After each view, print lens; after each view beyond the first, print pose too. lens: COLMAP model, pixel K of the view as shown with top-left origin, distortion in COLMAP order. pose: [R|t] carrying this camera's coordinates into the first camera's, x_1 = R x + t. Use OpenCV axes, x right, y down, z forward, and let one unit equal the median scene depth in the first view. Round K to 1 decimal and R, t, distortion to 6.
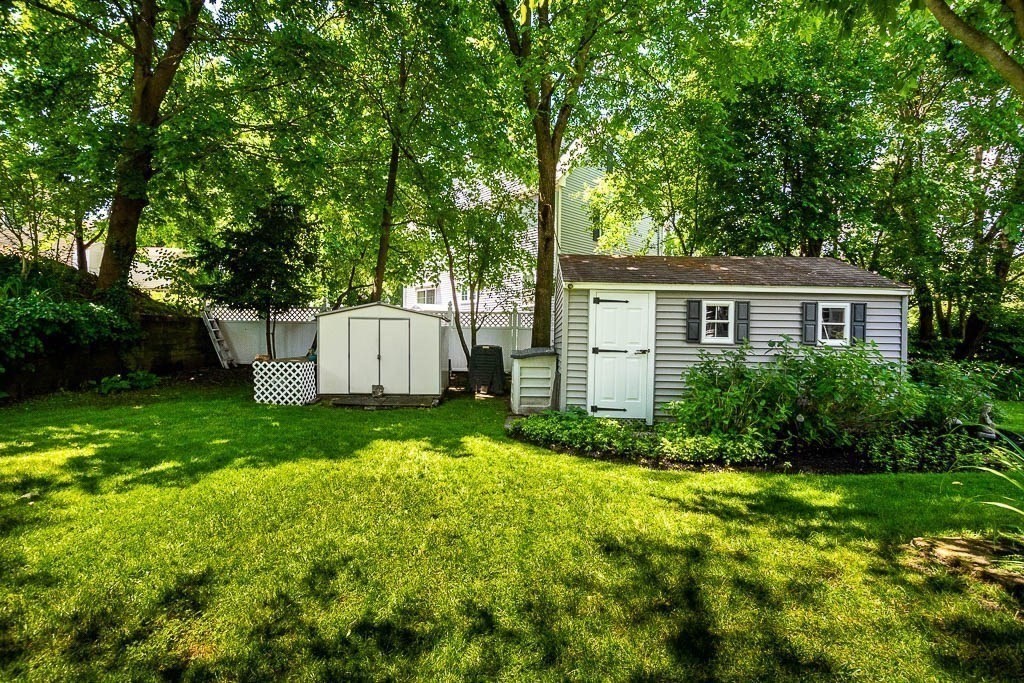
lens RADIAL K [[444.4, 0, 513.0], [0, 444.4, 346.4], [0, 0, 1]] dist [0.003773, 0.000520]
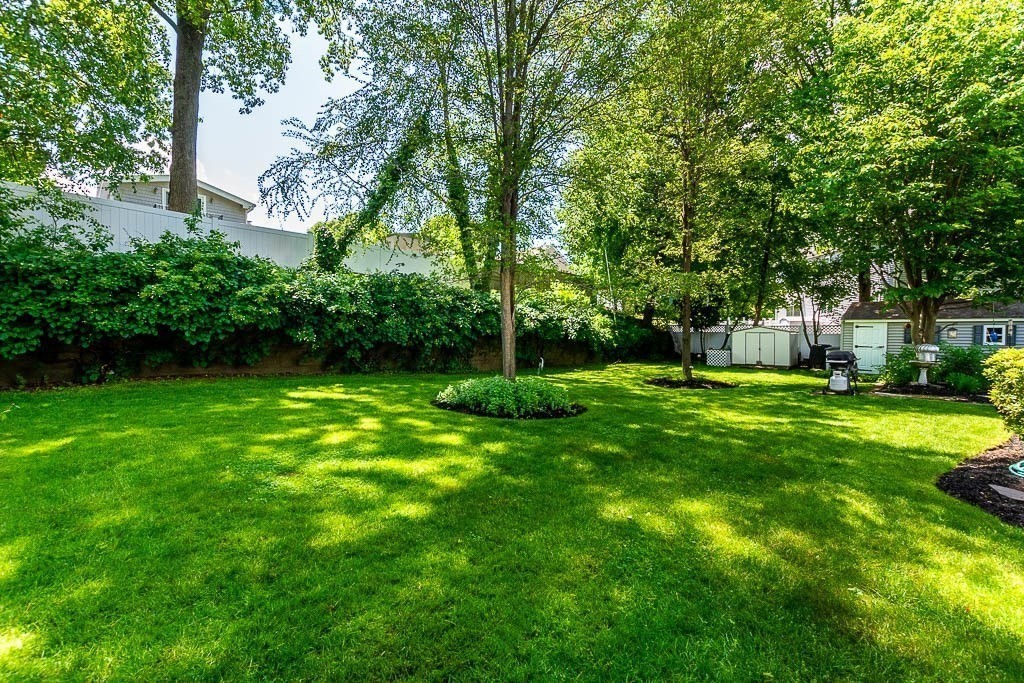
lens RADIAL K [[444.4, 0, 513.0], [0, 444.4, 342.3], [0, 0, 1]] dist [0.003773, 0.000520]
pose [[0.714359, 0.000479, -0.699779, 0.562234], [-0.005168, 0.999976, -0.004592, 0.006816], [0.699760, 0.006897, 0.714344, -2.169123]]
